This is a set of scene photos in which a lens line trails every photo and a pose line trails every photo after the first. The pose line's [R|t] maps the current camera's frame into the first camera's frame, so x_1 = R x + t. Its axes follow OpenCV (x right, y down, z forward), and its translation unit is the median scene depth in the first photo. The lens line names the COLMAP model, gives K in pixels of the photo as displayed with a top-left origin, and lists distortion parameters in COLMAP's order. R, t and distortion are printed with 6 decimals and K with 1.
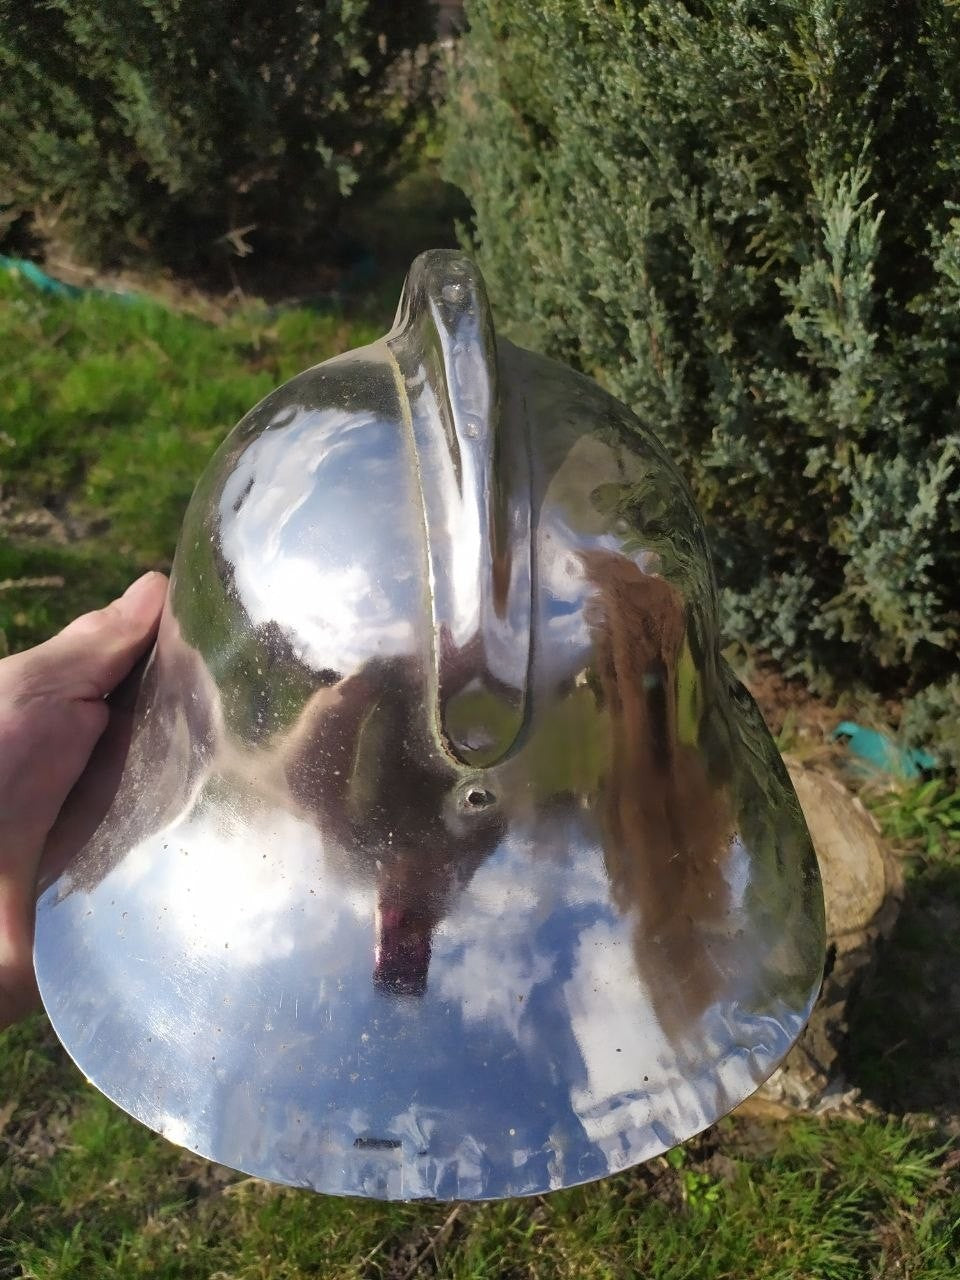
lens RADIAL K [[935.4, 0, 461.8], [0, 935.4, 520.1], [0, 0, 1]] dist [-0.014945, -0.011516]
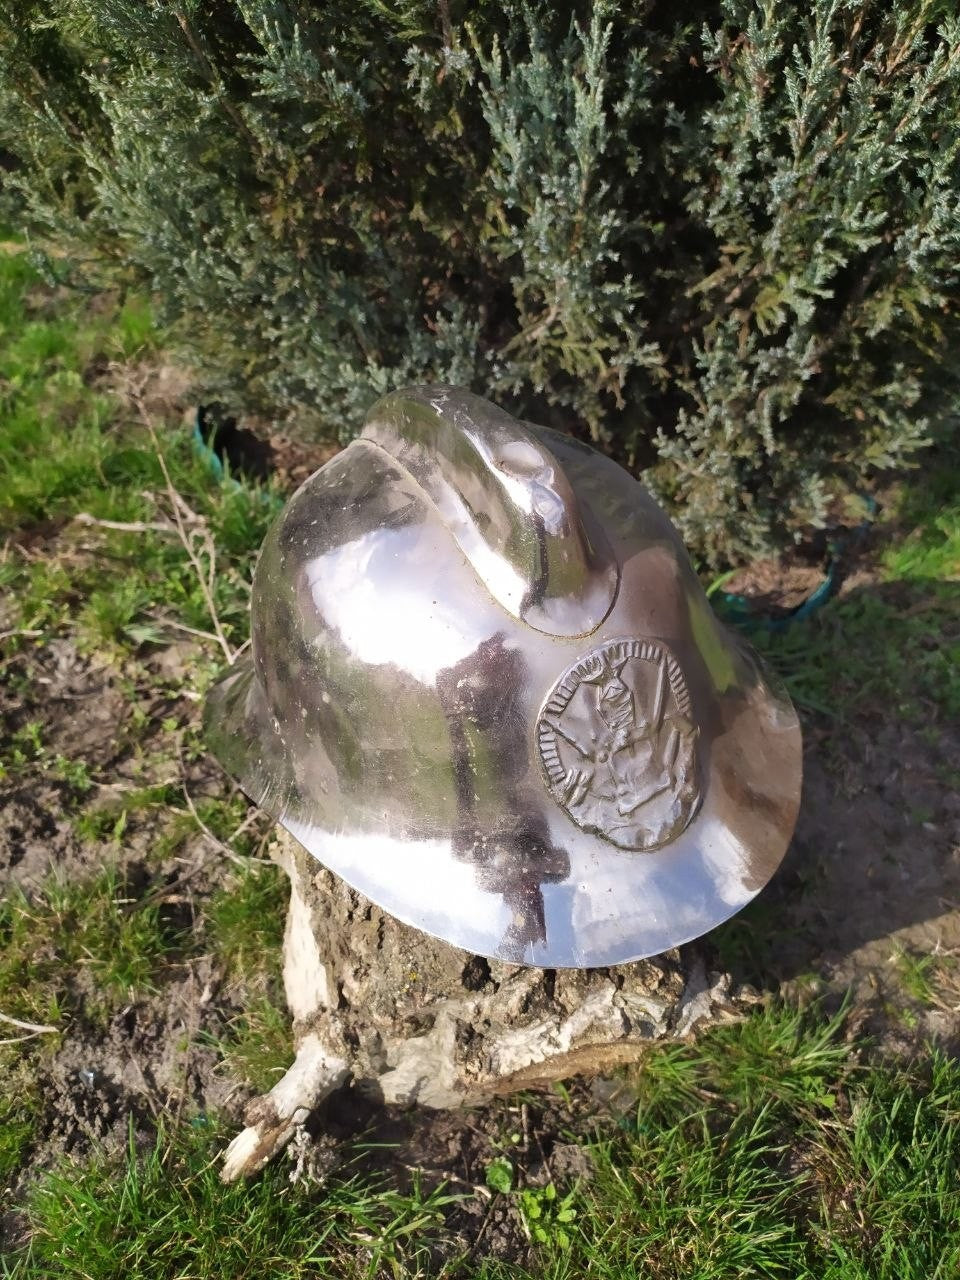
lens RADIAL K [[711.5, 0, 427.4], [0, 711.5, 609.3], [0, 0, 1]] dist [0.017990, -0.033023]
pose [[0.945431, -0.244618, 0.215225, 0.176301], [0.251392, 0.967876, -0.004247, 0.302440], [-0.207272, 0.058121, 0.976555, 0.514766]]
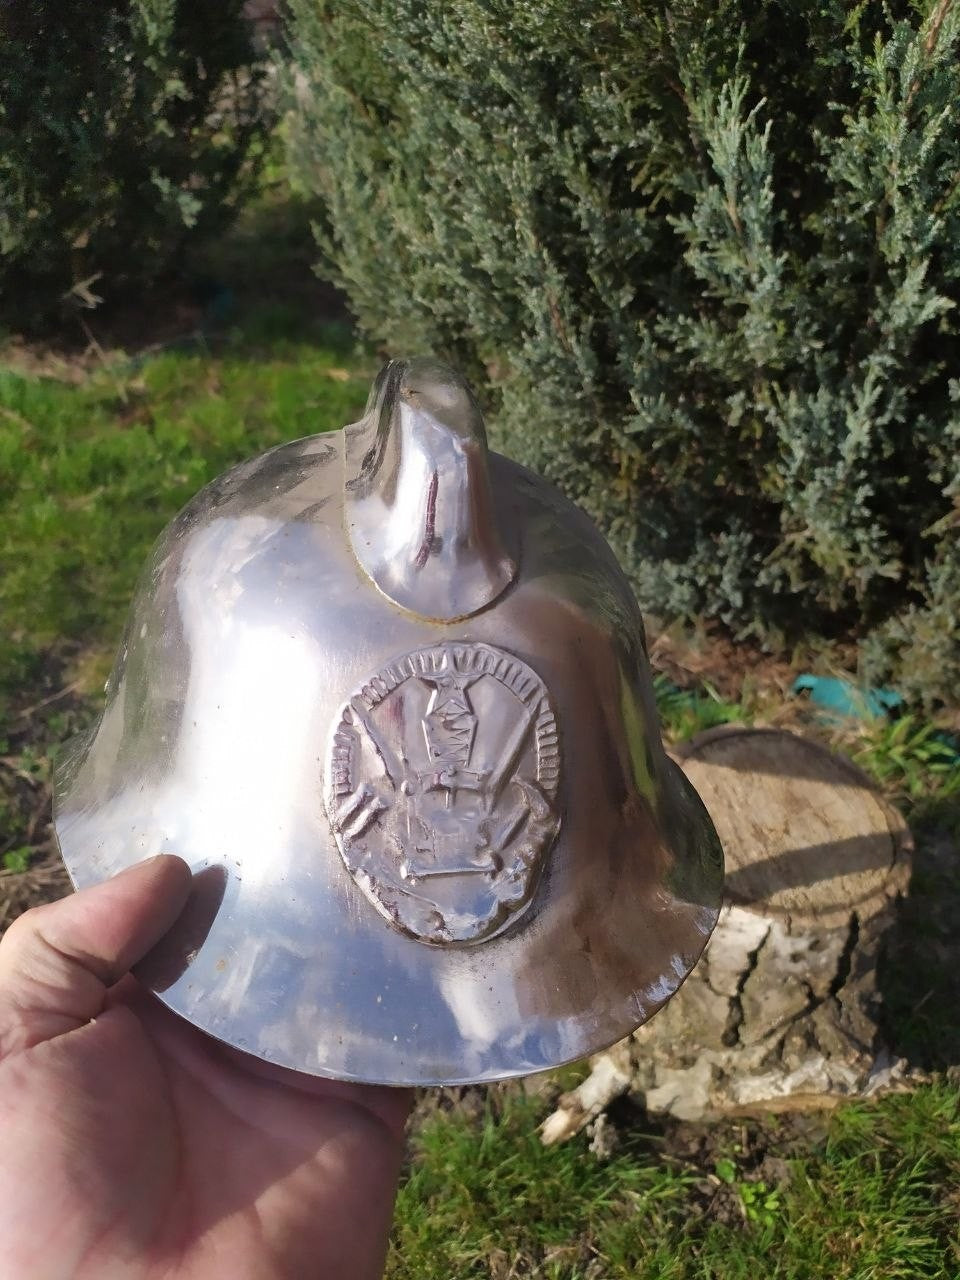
lens RADIAL K [[894.6, 0, 426.8], [0, 894.6, 531.8], [0, 0, 1]] dist [-0.024759, -0.001138]
pose [[0.981510, -0.177849, 0.070767, -0.012419], [0.179039, 0.983783, -0.010793, 0.013288], [-0.067700, 0.023264, 0.997434, 0.125944]]
